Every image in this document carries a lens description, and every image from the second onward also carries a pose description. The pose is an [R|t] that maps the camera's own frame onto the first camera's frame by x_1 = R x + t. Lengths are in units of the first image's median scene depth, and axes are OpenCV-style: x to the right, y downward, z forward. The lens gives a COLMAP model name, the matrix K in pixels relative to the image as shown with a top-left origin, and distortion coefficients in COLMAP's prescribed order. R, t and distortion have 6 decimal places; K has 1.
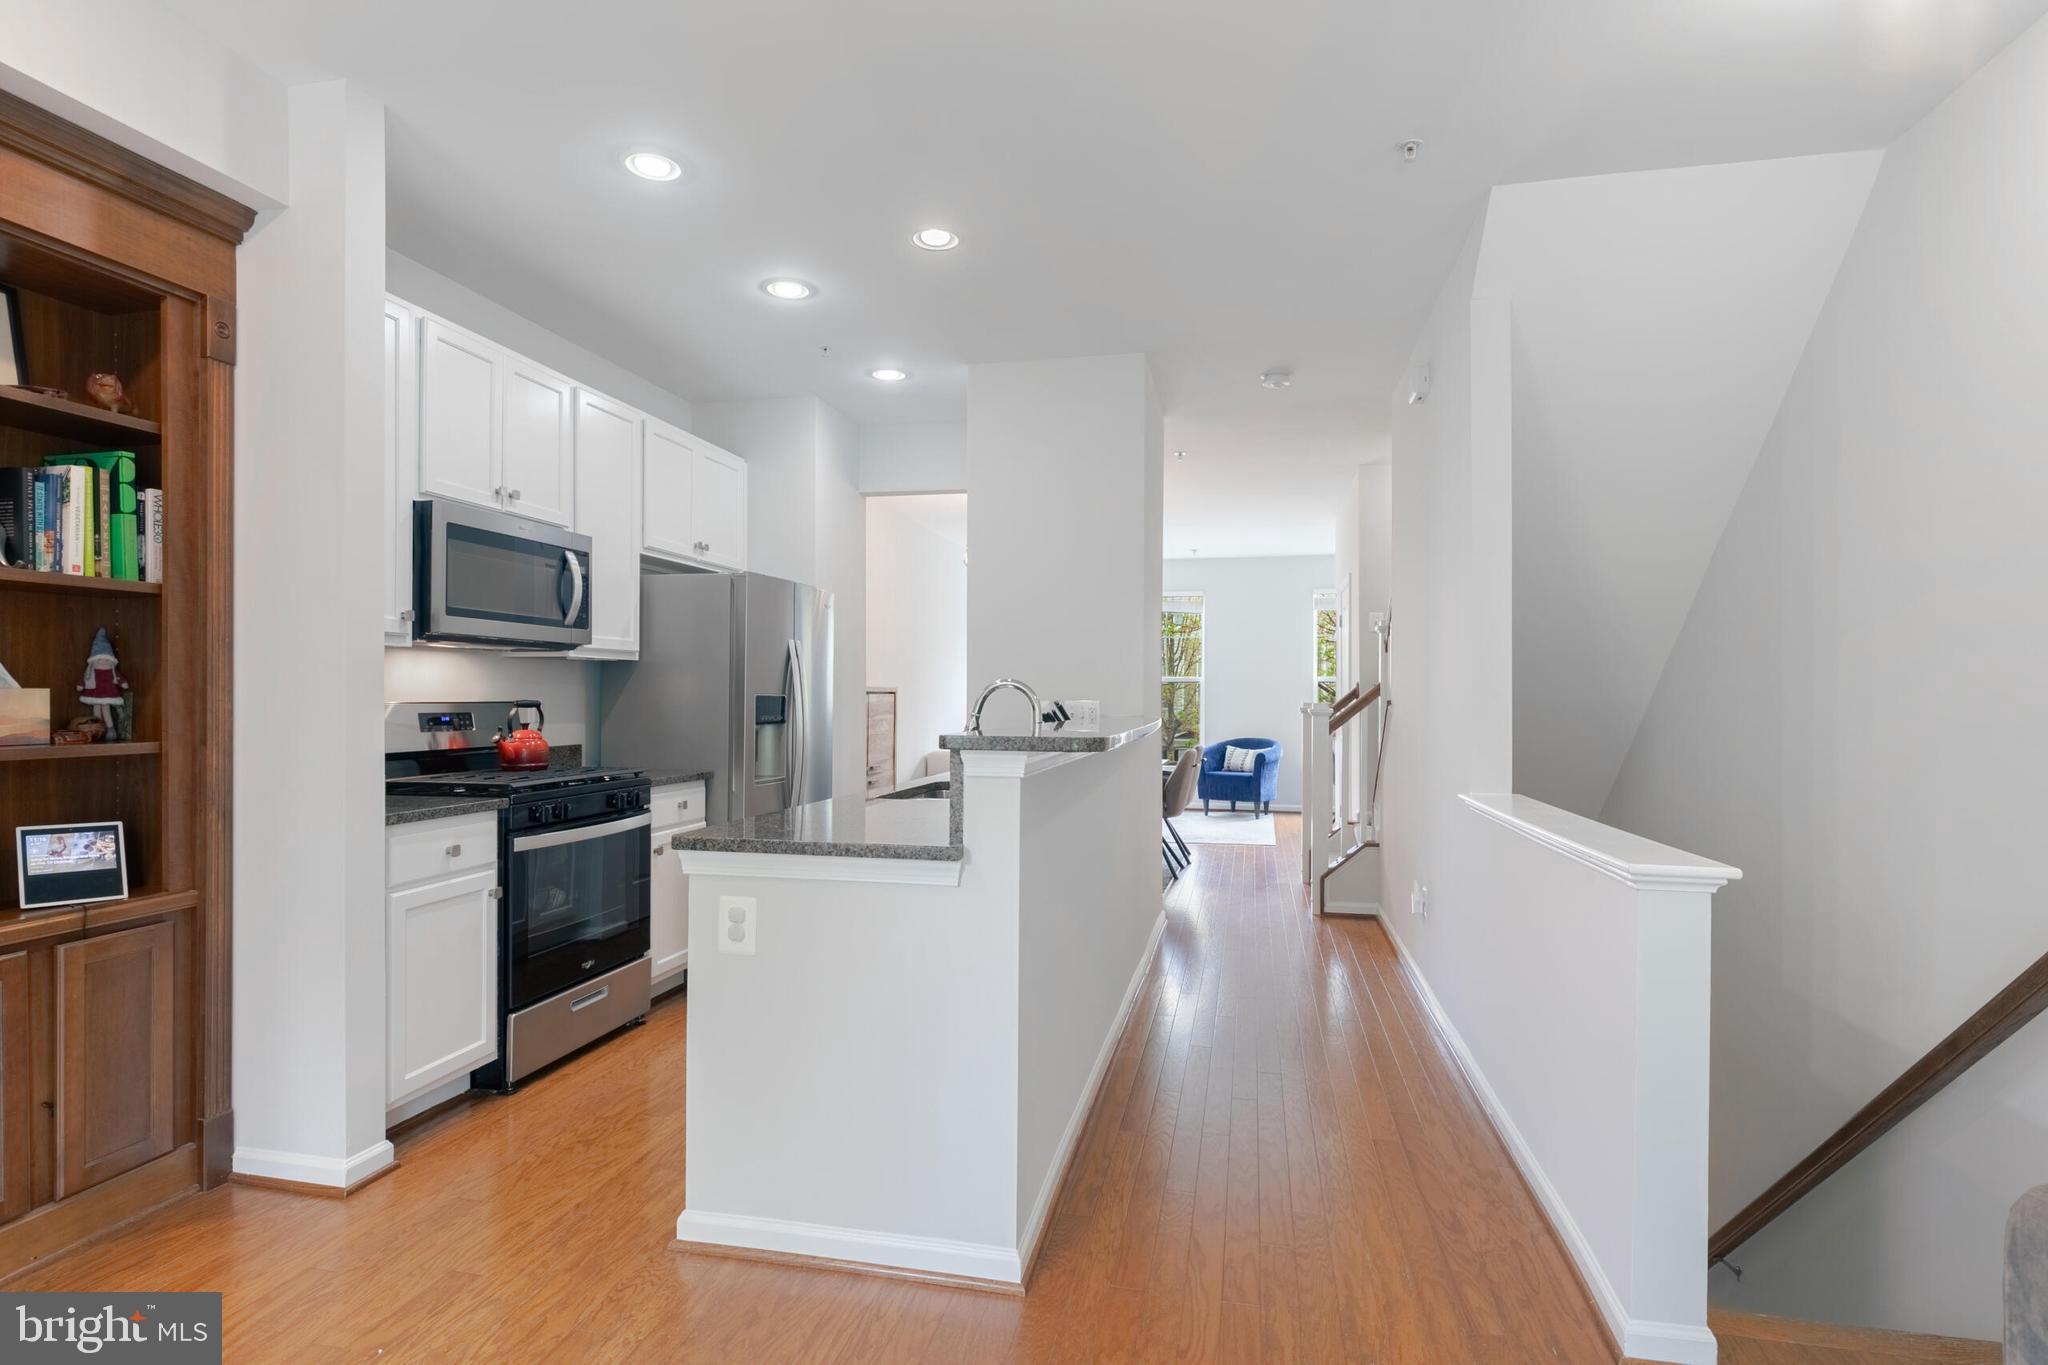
lens RADIAL K [[1047.6, 0, 1031.4], [0, 1047.6, 701.8], [0, 0, 1]] dist [0.020054, -0.000052]
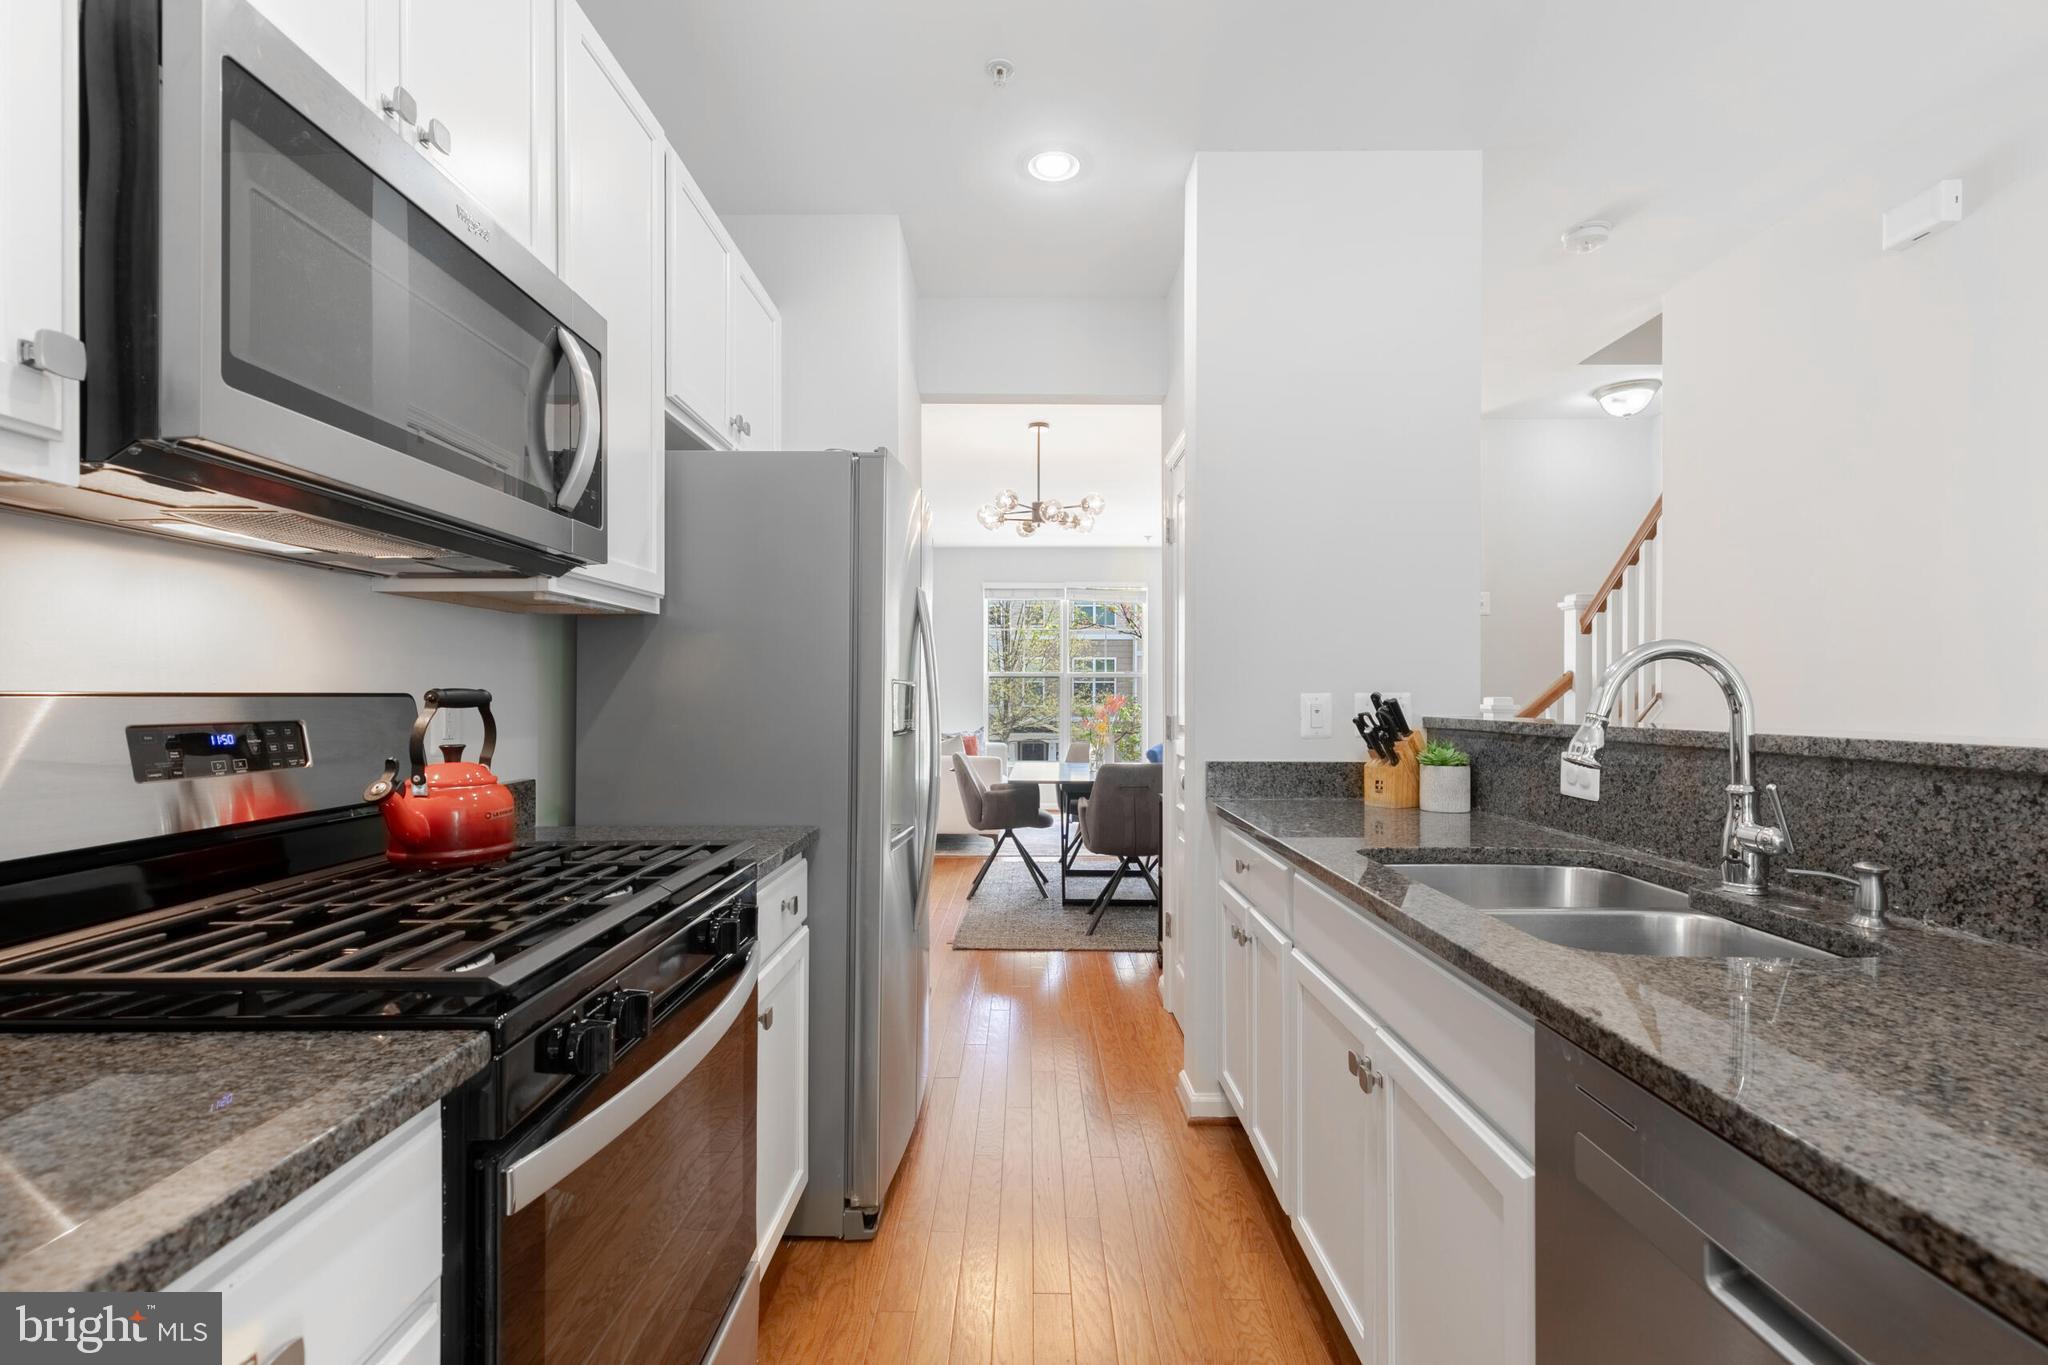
lens RADIAL K [[922.8, 0, 1033.3], [0, 922.8, 688.9], [0, 0, 1]] dist [0.013315, -0.003208]
pose [[0.978442, -0.004790, 0.206466, -0.378641], [0.007369, 0.999904, -0.011724, 0.004693], [-0.206390, 0.012993, 0.978384, 0.682440]]
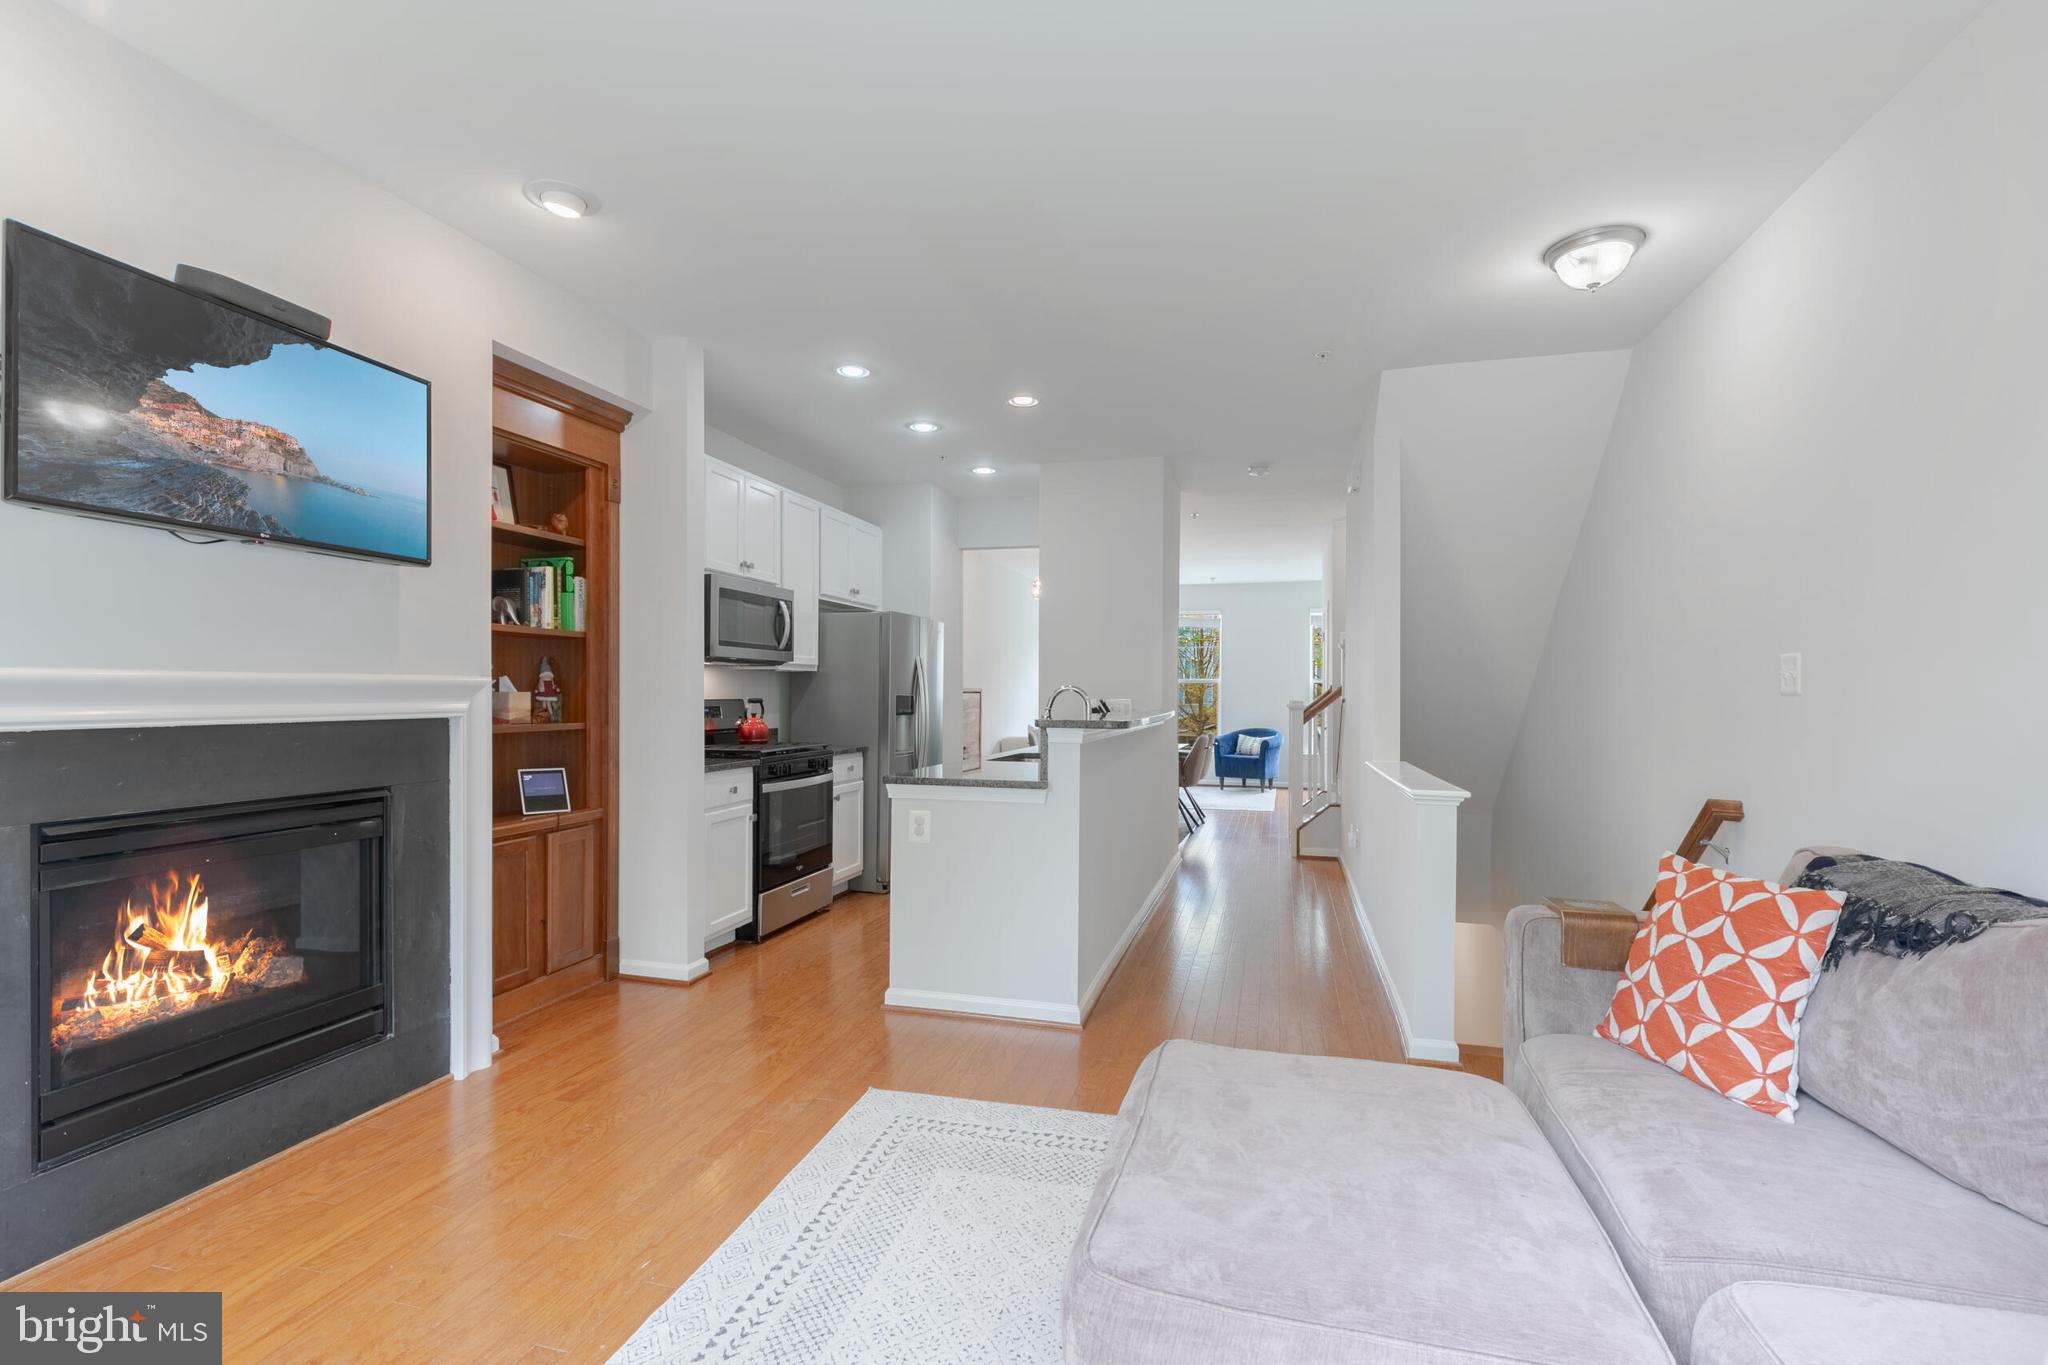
lens RADIAL K [[922.8, 0, 1027.8], [0, 922.8, 693.7], [0, 0, 1]] dist [0.013315, -0.003208]
pose [[0.998339, 0.001685, -0.057582, -0.005425], [-0.001972, 0.999986, -0.004931, -0.002698], [0.057573, 0.005036, 0.998329, -0.360855]]
